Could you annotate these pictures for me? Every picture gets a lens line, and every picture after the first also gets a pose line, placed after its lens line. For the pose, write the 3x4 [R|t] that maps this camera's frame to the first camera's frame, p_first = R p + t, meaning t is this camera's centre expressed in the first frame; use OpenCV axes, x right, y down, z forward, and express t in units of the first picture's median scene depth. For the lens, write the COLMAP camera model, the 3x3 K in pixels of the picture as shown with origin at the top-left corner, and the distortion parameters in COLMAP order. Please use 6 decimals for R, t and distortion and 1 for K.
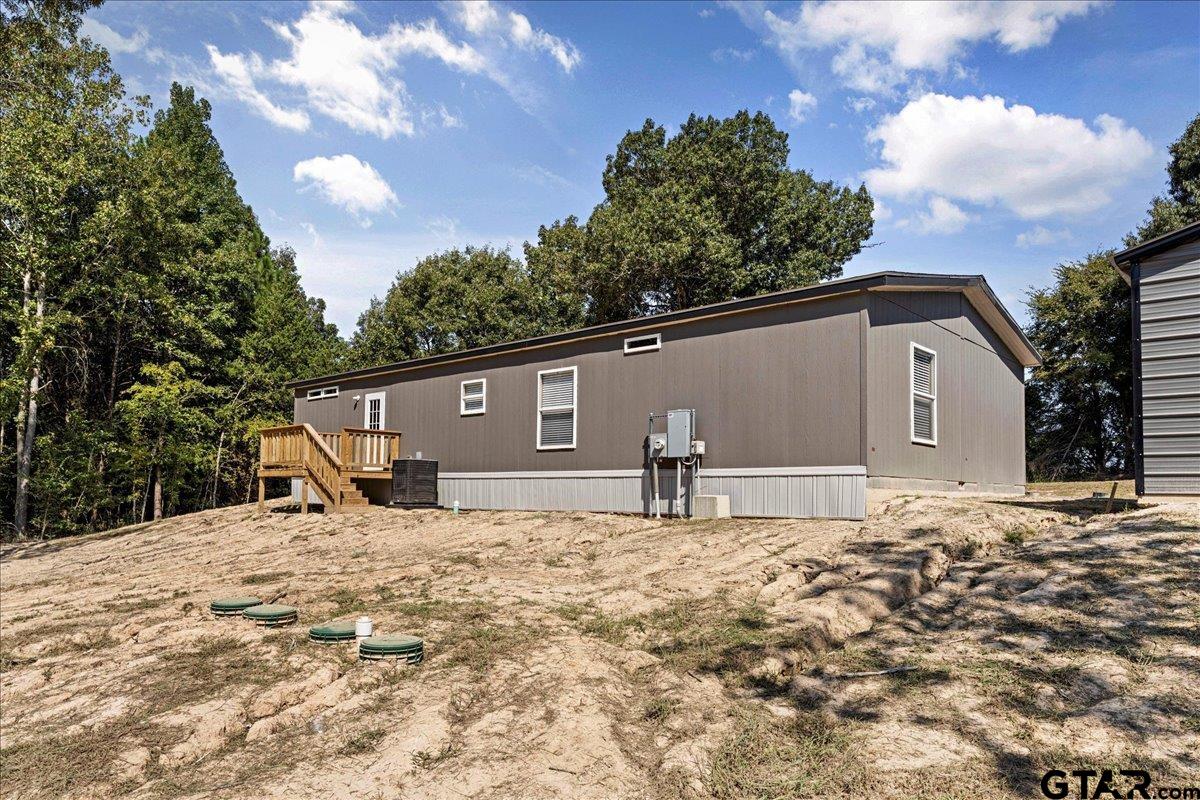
lens RADIAL K [[992.8, 0, 600.4], [0, 992.8, 400.8], [0, 0, 1]] dist [-0.005884, -0.003148]
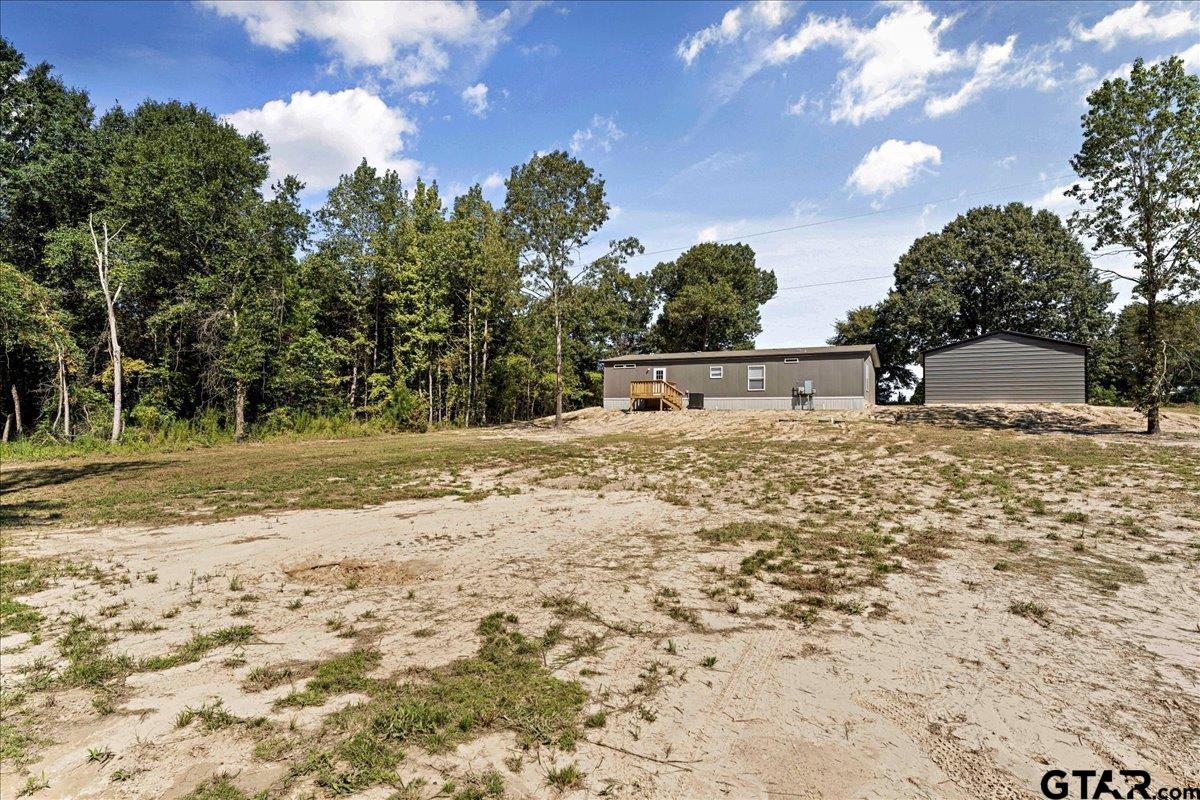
lens RADIAL K [[992.8, 0, 599.9], [0, 992.8, 401.2], [0, 0, 1]] dist [-0.005884, -0.003148]
pose [[0.943892, 0.008947, 0.330133, -1.287703], [-0.031272, 0.997563, 0.062374, -0.082498], [-0.328770, -0.069198, 0.941871, -1.517672]]
